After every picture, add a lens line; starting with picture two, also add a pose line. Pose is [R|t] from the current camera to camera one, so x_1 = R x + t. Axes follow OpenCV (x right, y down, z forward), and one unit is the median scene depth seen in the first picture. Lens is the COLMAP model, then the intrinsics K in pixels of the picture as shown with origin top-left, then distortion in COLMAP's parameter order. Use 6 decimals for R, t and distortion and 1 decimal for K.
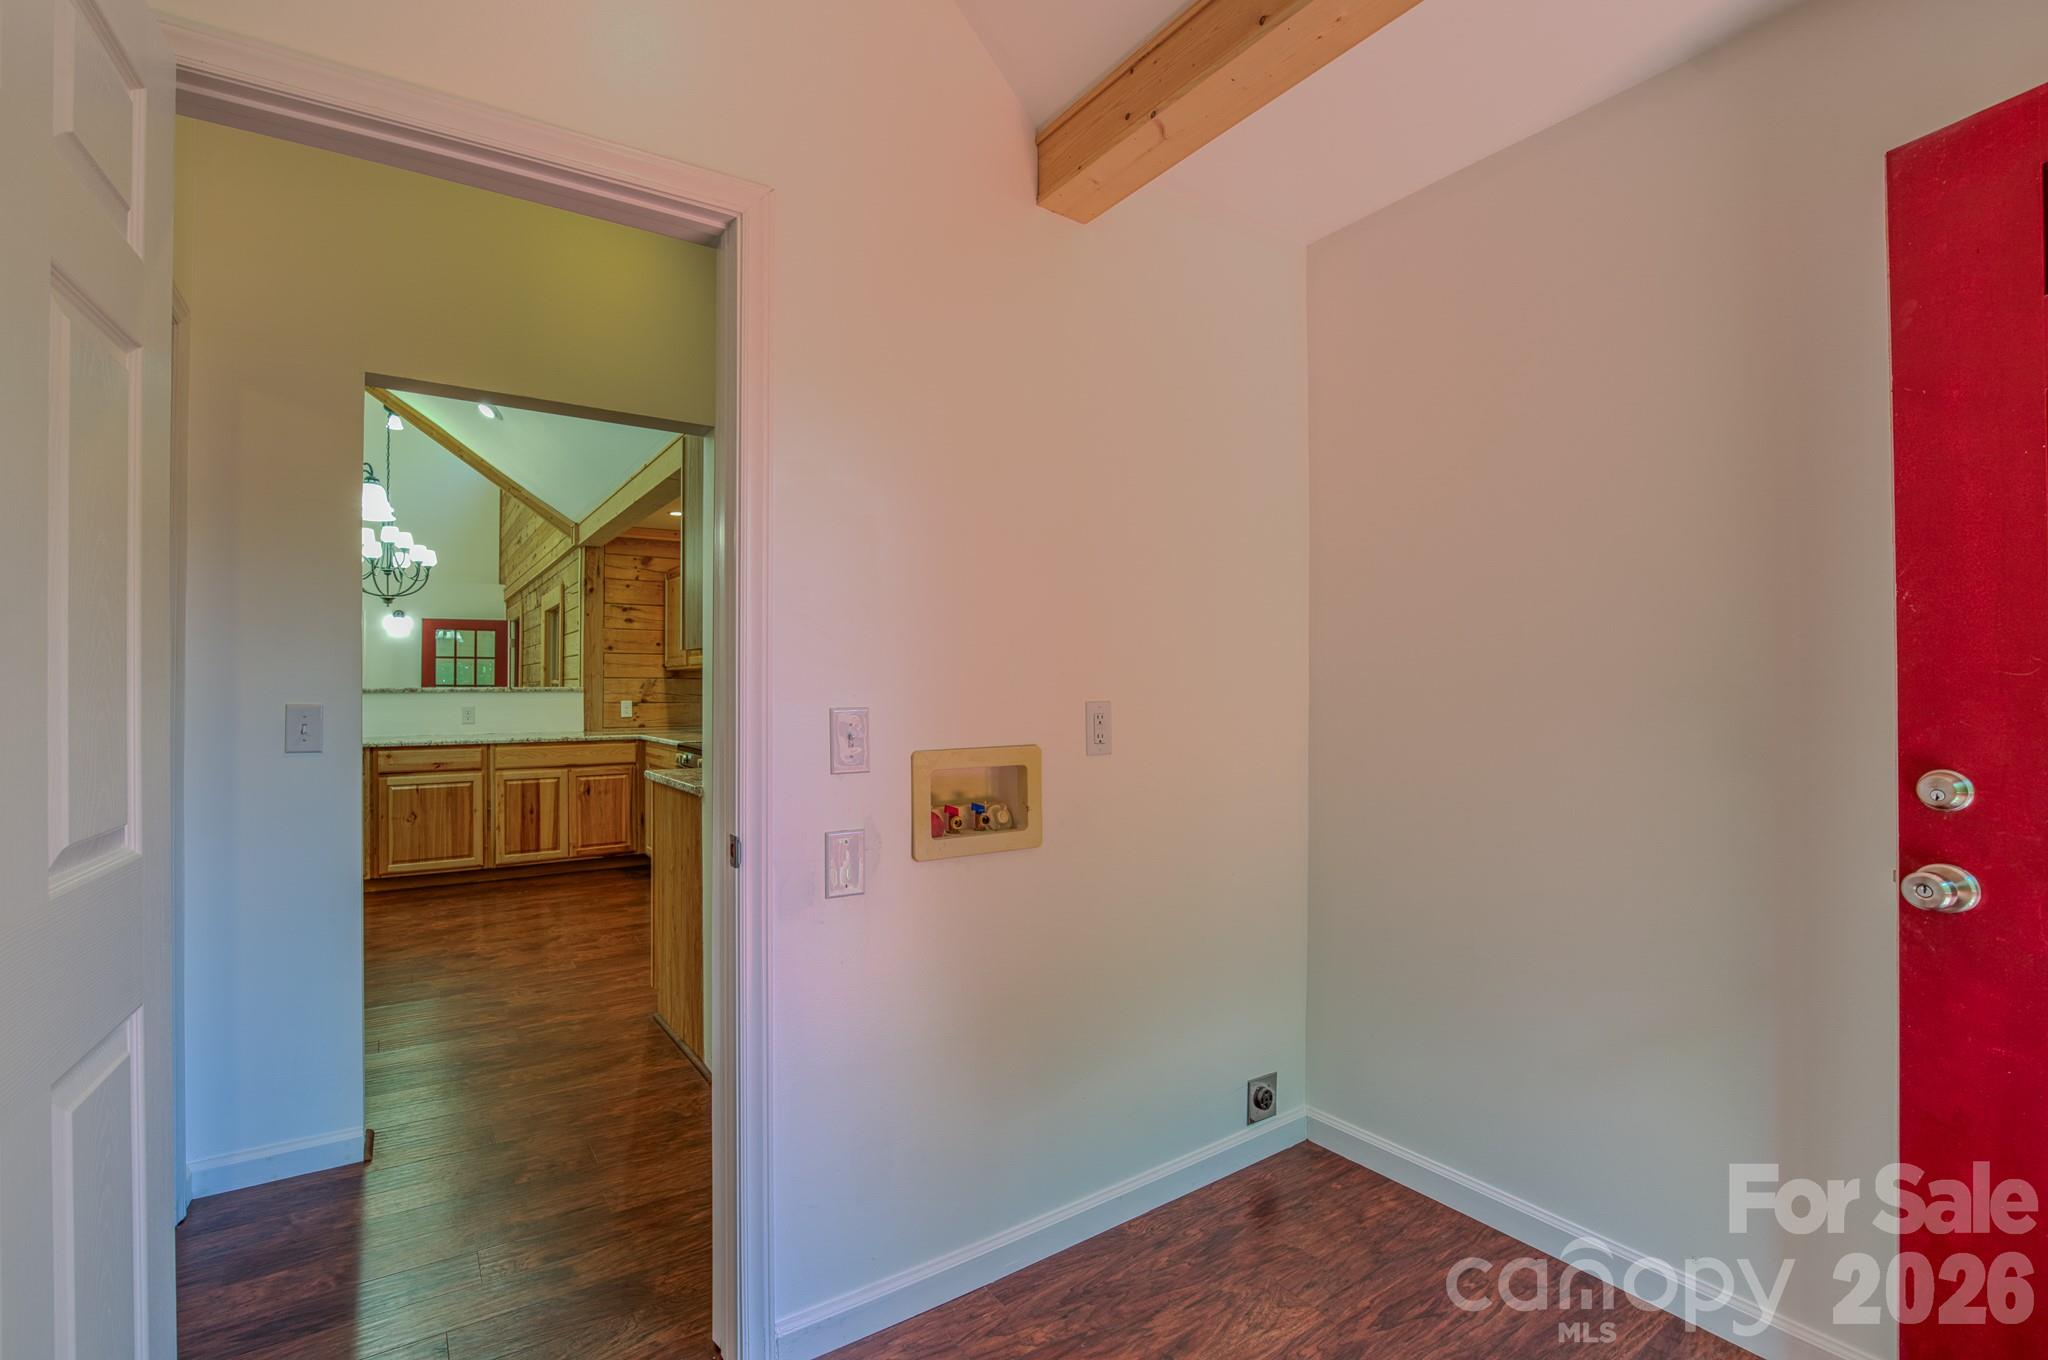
lens RADIAL K [[908.7, 0, 967.2], [0, 908.7, 685.8], [0, 0, 1]] dist [0.000117, 0.000039]
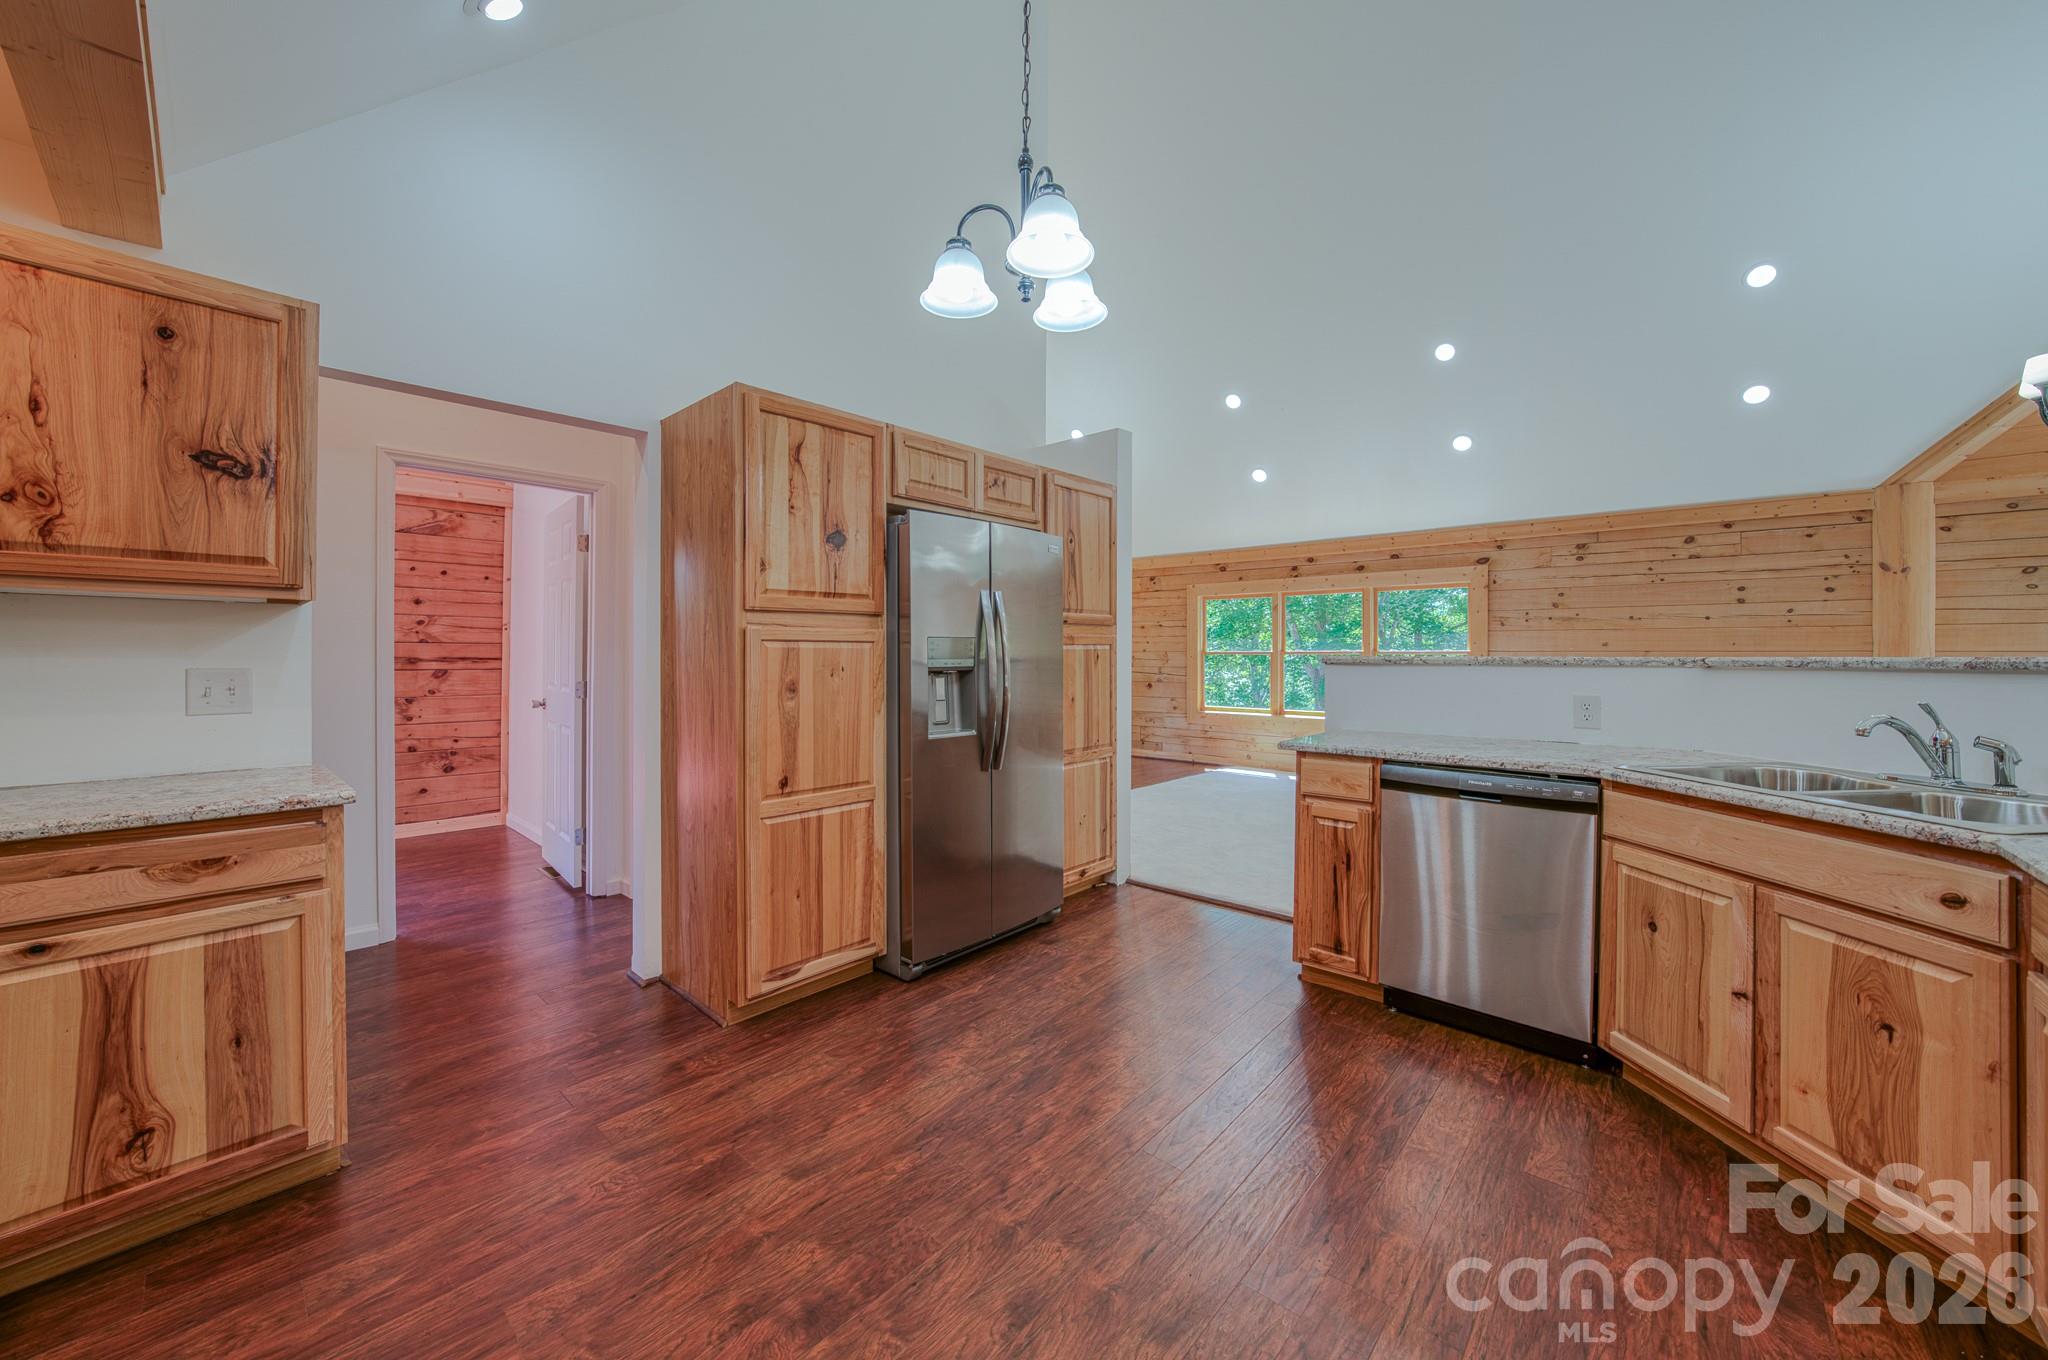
lens RADIAL K [[753.3, 0, 1034.9], [0, 753.3, 655.4], [0, 0, 1]] dist [-0.029040, 0.005861]
pose [[-0.963688, -0.004198, -0.266999, -0.398284], [-0.002929, 0.999982, -0.005150, 0.003169], [0.267015, -0.004181, -0.963683, 0.964333]]
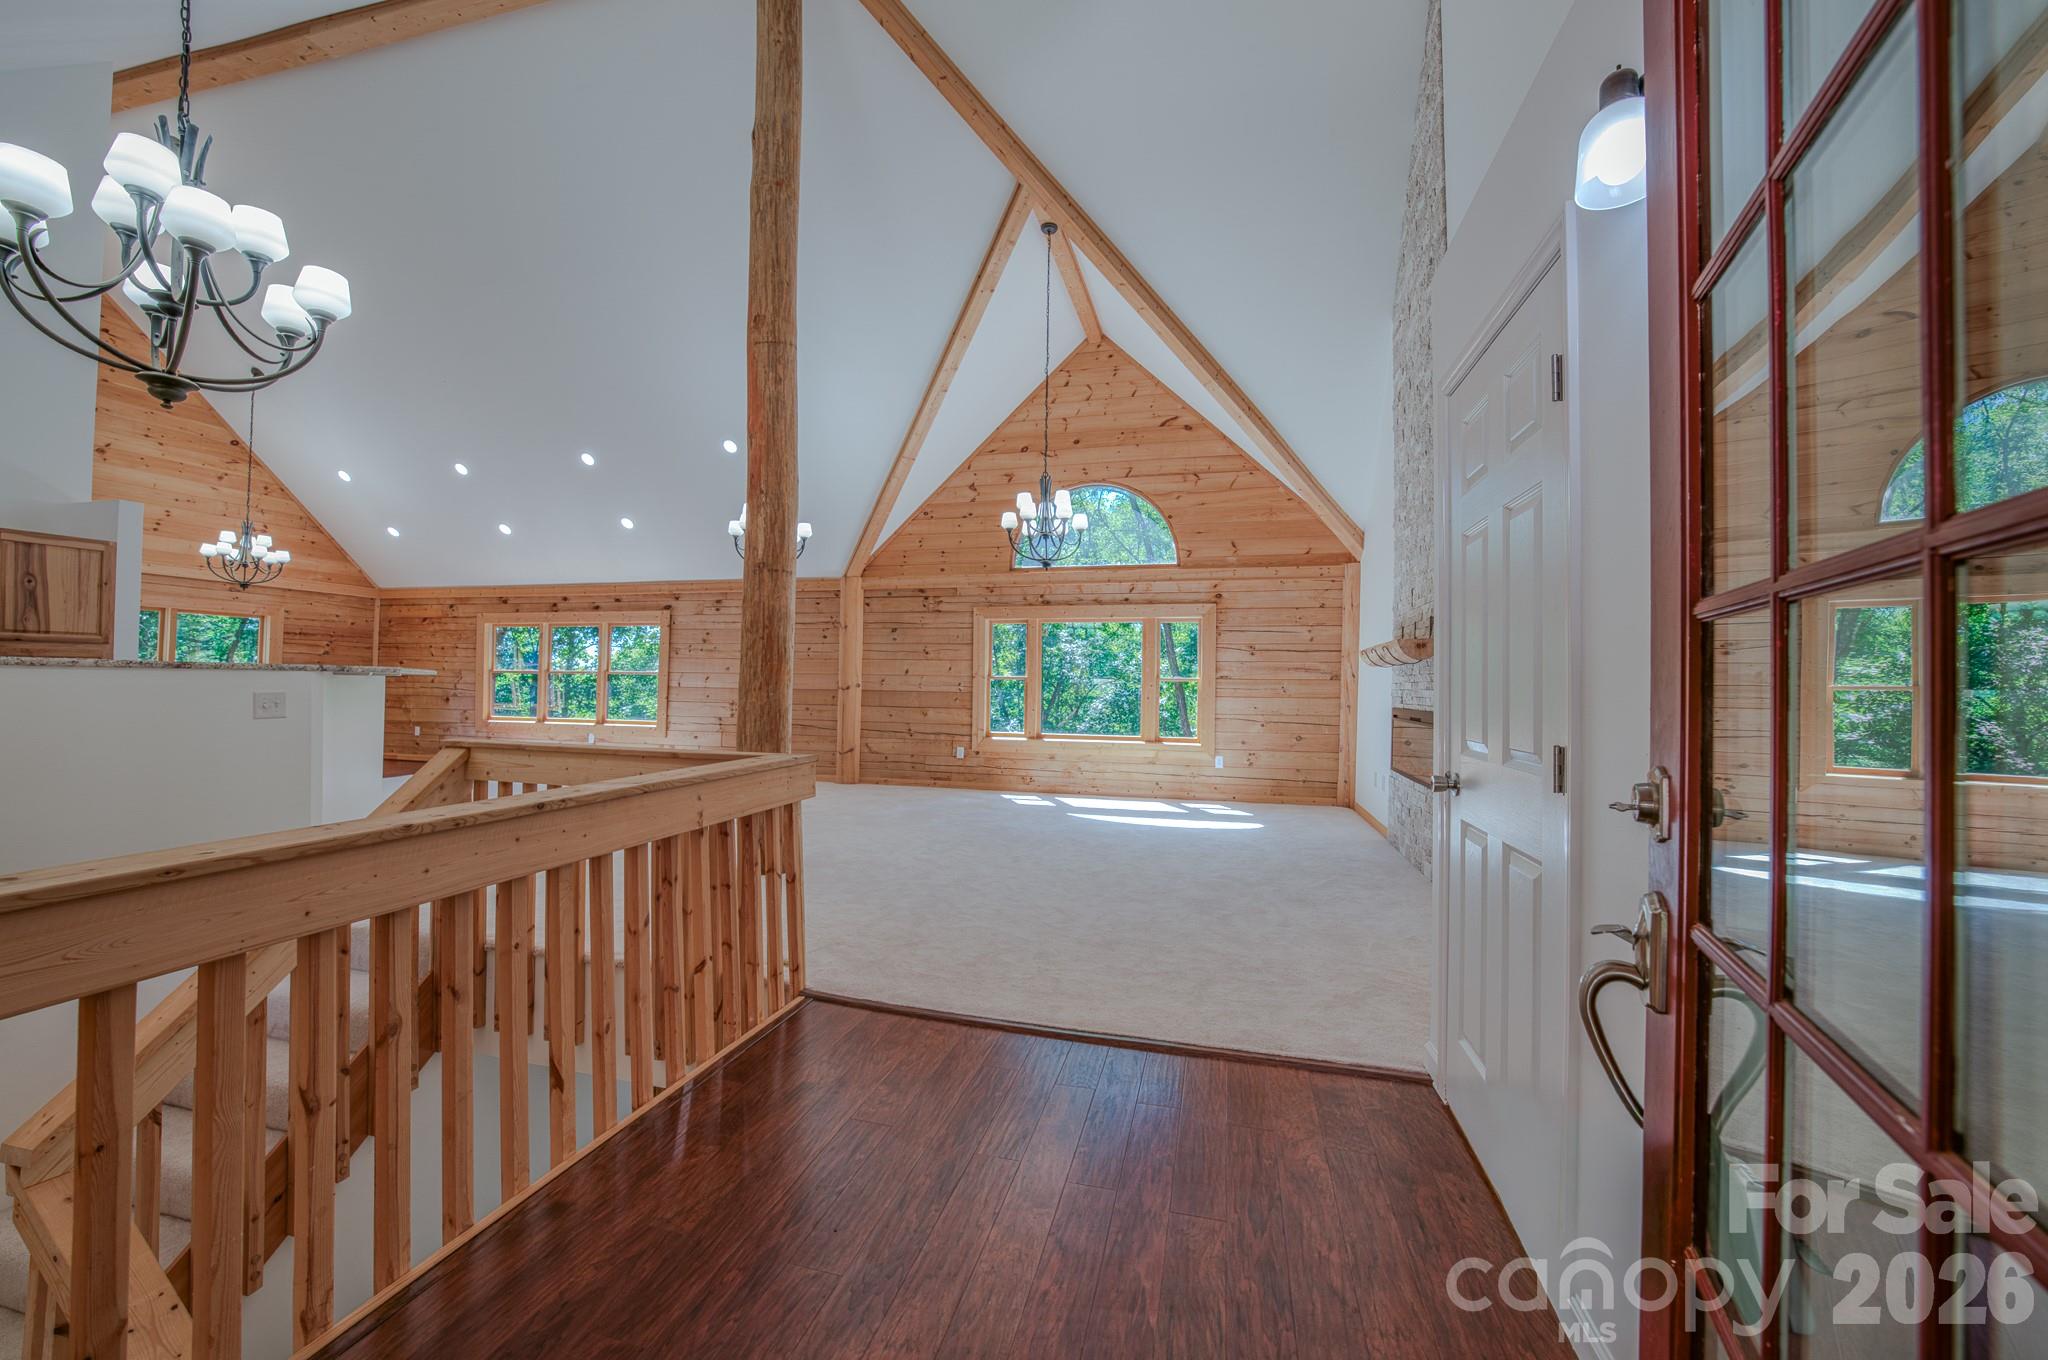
lens RADIAL K [[743.6, 0, 1003.1], [0, 743.6, 676.8], [0, 0, 1]] dist [-0.030316, 0.005335]
pose [[-0.724206, -0.019434, -0.689310, -0.794924], [-0.011861, 0.999806, -0.015727, 0.014708], [0.689482, -0.003213, -0.724296, 1.674285]]
